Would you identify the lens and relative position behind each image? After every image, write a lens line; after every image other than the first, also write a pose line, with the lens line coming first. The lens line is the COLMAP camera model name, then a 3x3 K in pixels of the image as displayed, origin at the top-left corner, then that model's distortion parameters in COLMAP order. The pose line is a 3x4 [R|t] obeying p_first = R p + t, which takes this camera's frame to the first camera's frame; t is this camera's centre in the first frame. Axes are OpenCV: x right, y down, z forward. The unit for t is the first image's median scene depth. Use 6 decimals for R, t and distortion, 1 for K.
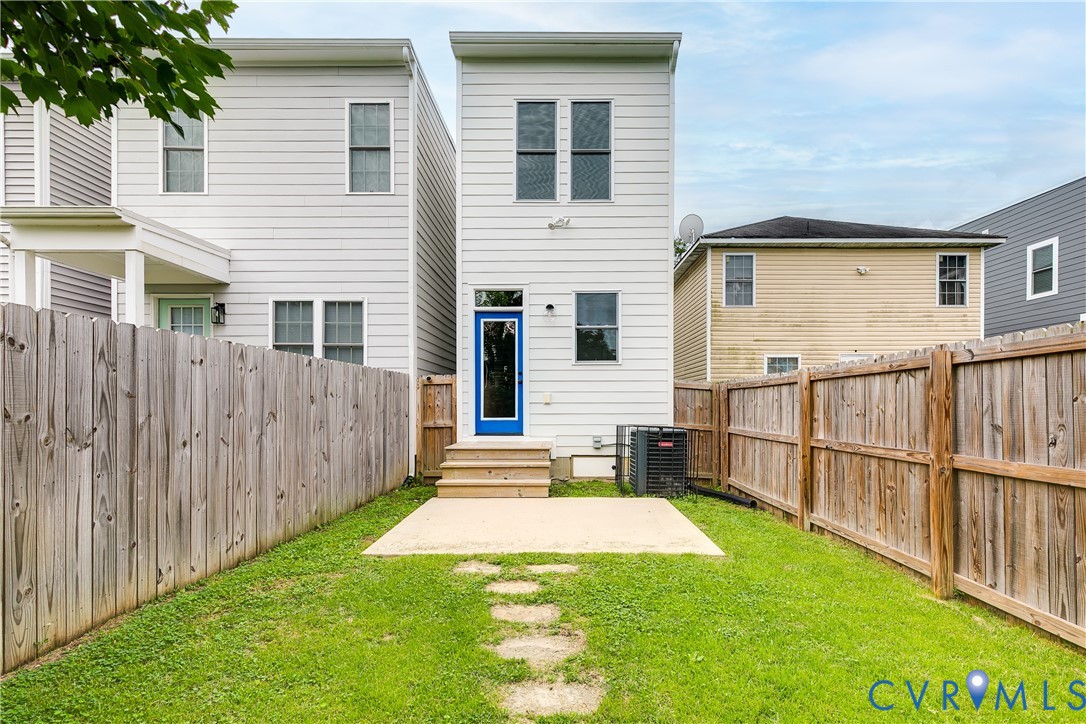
lens RADIAL K [[499.8, 0, 542.1], [0, 499.8, 407.3], [0, 0, 1]] dist [0.000940, 0.000083]
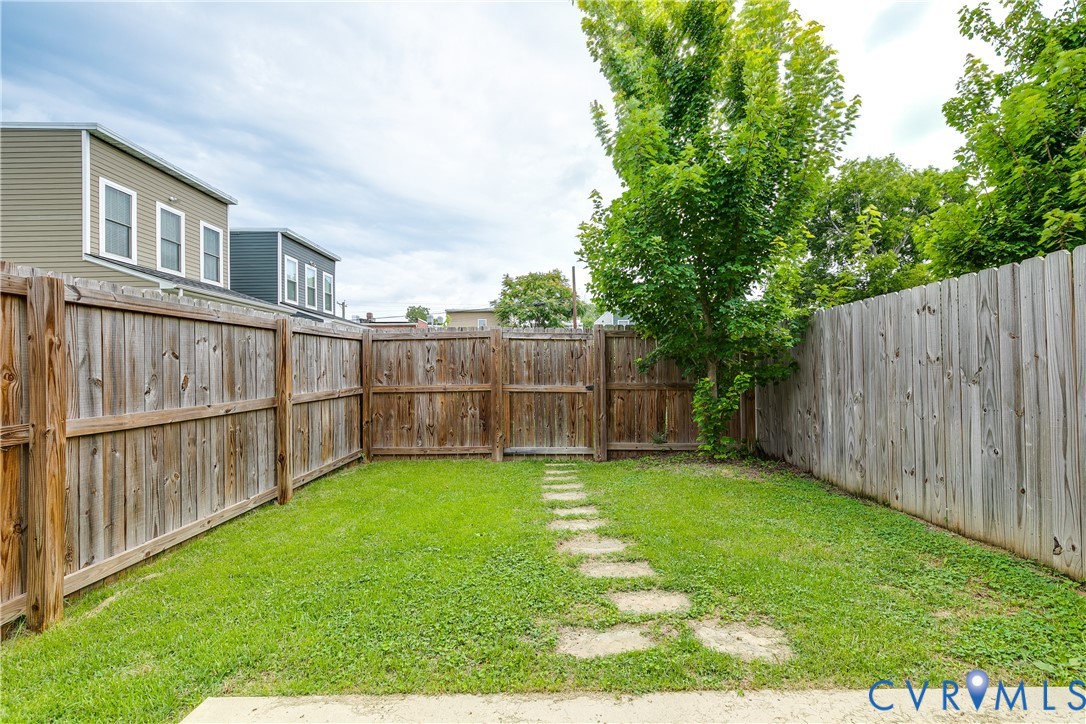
lens RADIAL K [[499.2, 0, 540.5], [0, 499.2, 362.2], [0, 0, 1]] dist [0.000527, -0.000076]
pose [[-0.999774, 0.012389, -0.017257, 0.129245], [0.012637, 0.999818, -0.014312, 0.031283], [0.017077, -0.014526, -0.999749, 2.050865]]
